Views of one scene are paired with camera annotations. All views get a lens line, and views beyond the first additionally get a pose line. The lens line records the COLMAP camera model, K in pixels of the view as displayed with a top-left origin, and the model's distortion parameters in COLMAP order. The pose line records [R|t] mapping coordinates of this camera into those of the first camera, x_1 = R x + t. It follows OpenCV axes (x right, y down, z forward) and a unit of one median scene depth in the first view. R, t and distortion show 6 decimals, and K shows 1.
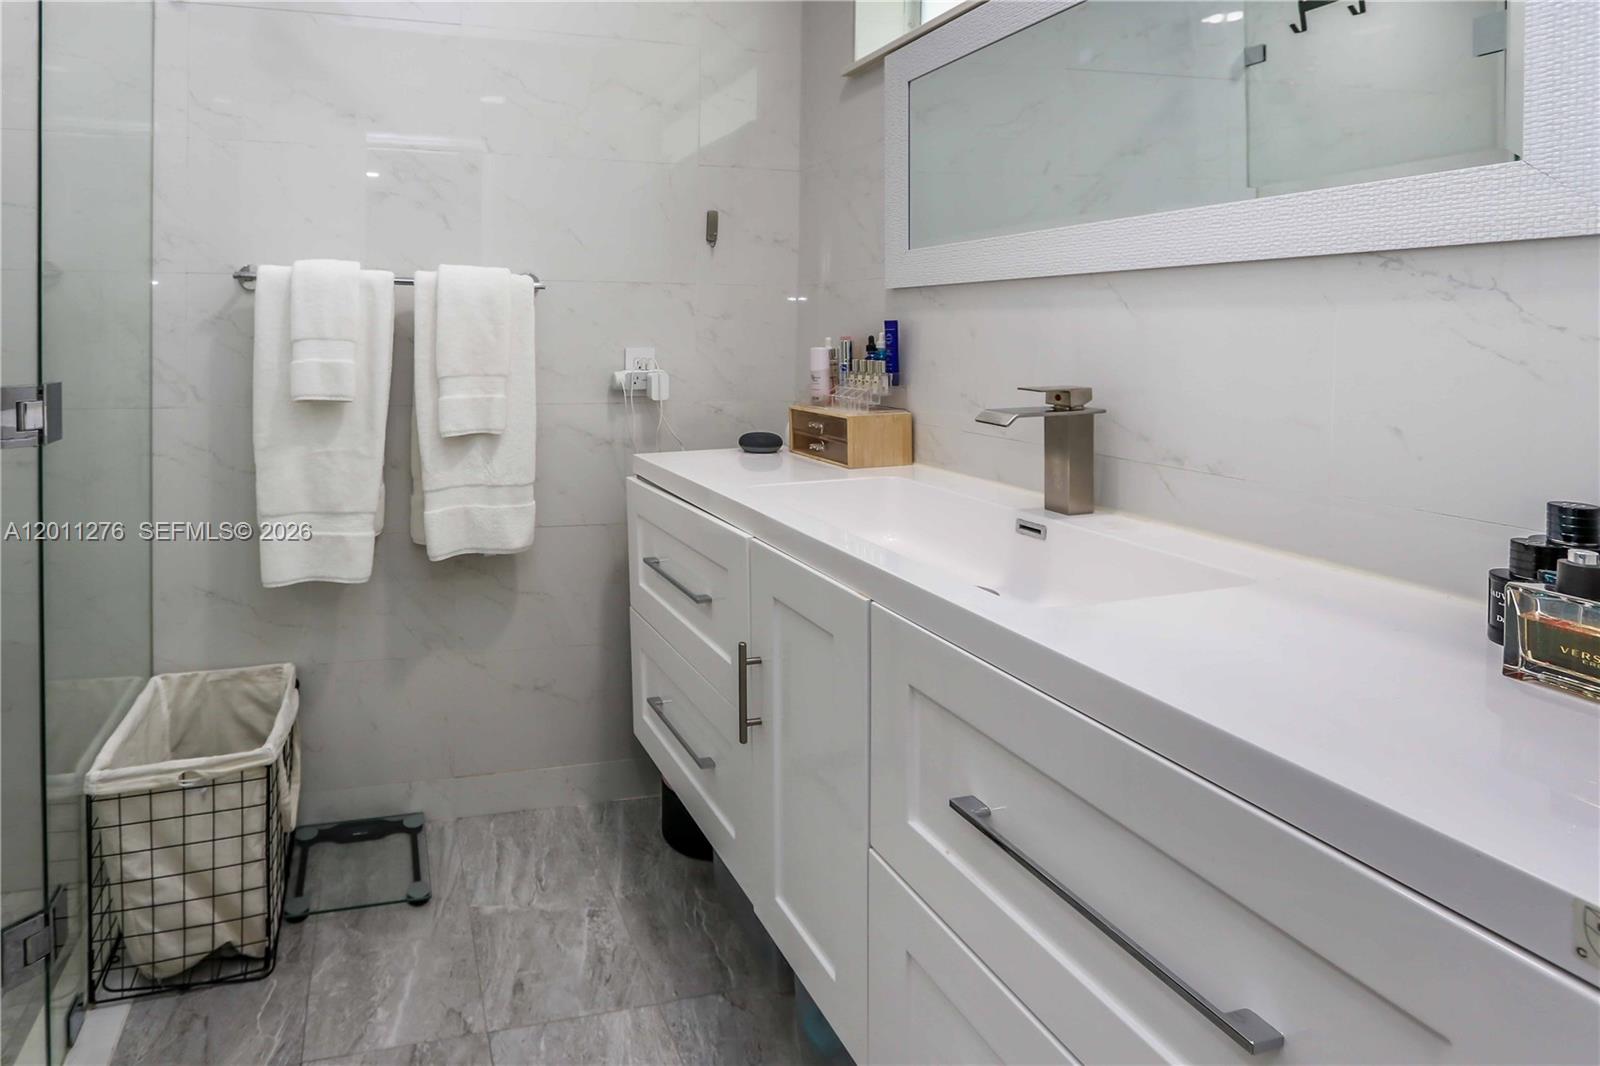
lens RADIAL K [[782.2, 0, 802.8], [0, 782.2, 424.8], [0, 0, 1]] dist [-0.016981, 0.000458]
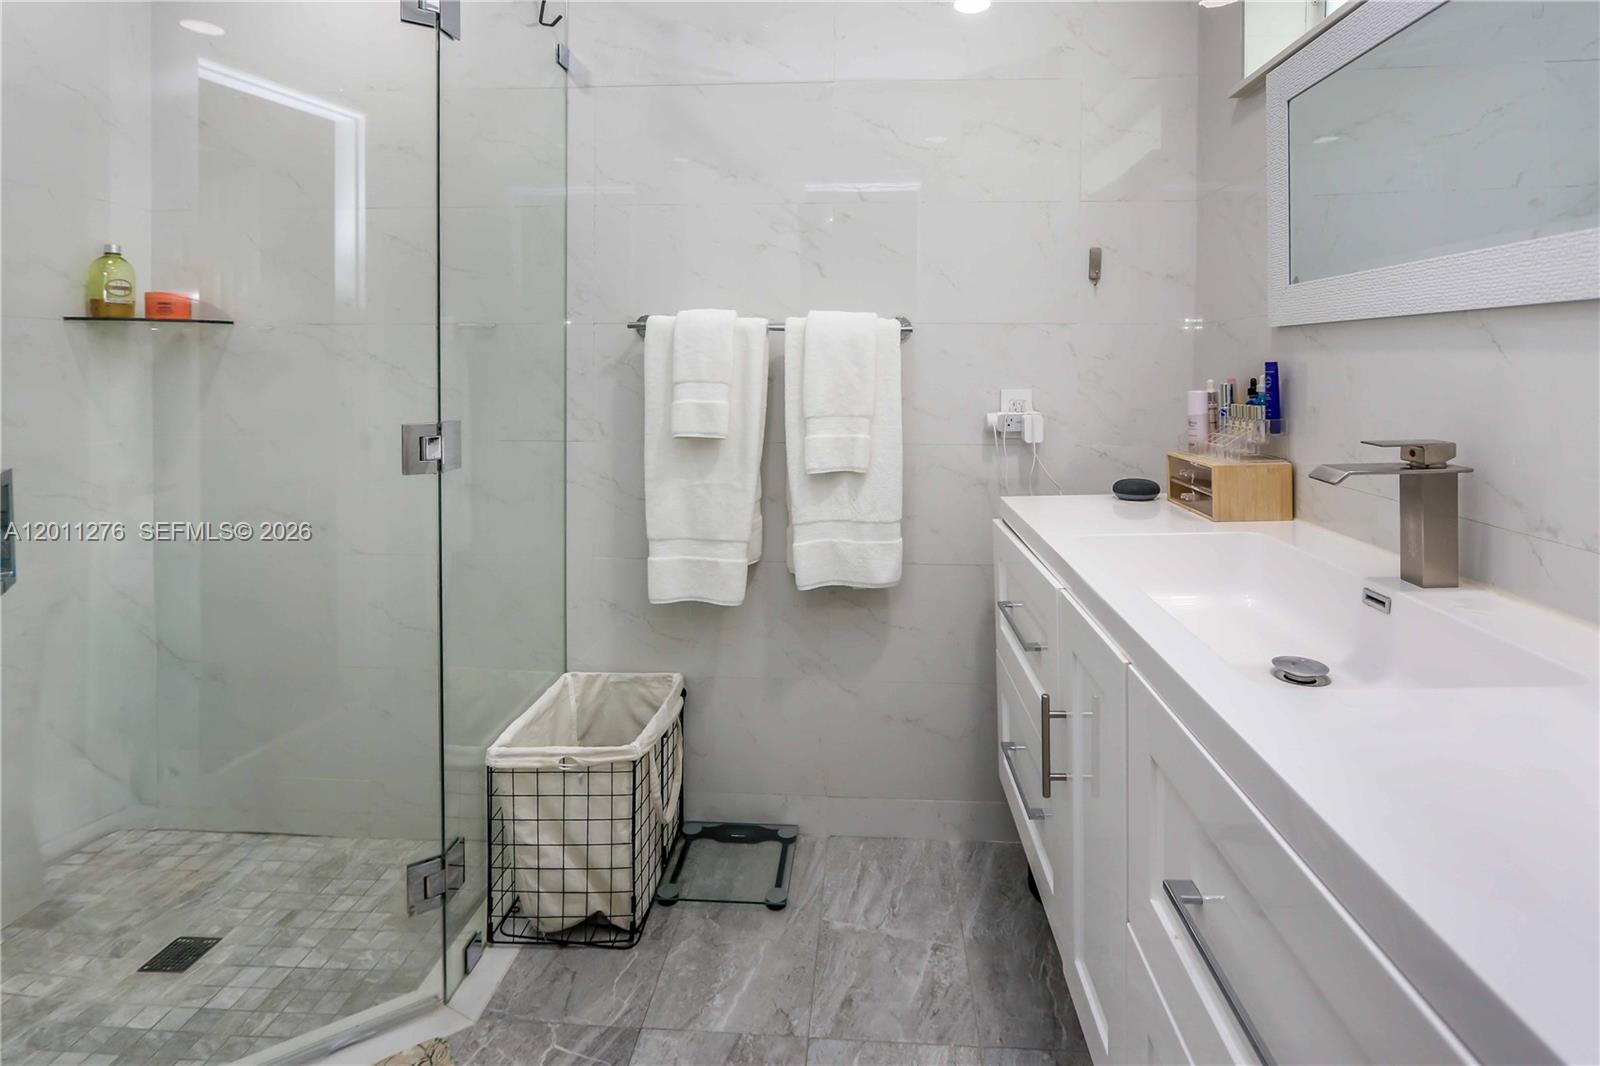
lens RADIAL K [[762.6, 0, 796.4], [0, 762.6, 478.5], [0, 0, 1]] dist [-0.015858, 0.000219]
pose [[0.962599, 0.032031, -0.269030, -0.192137], [-0.030710, 0.999487, 0.009116, 0.012706], [0.269184, -0.000513, 0.963089, -0.003471]]
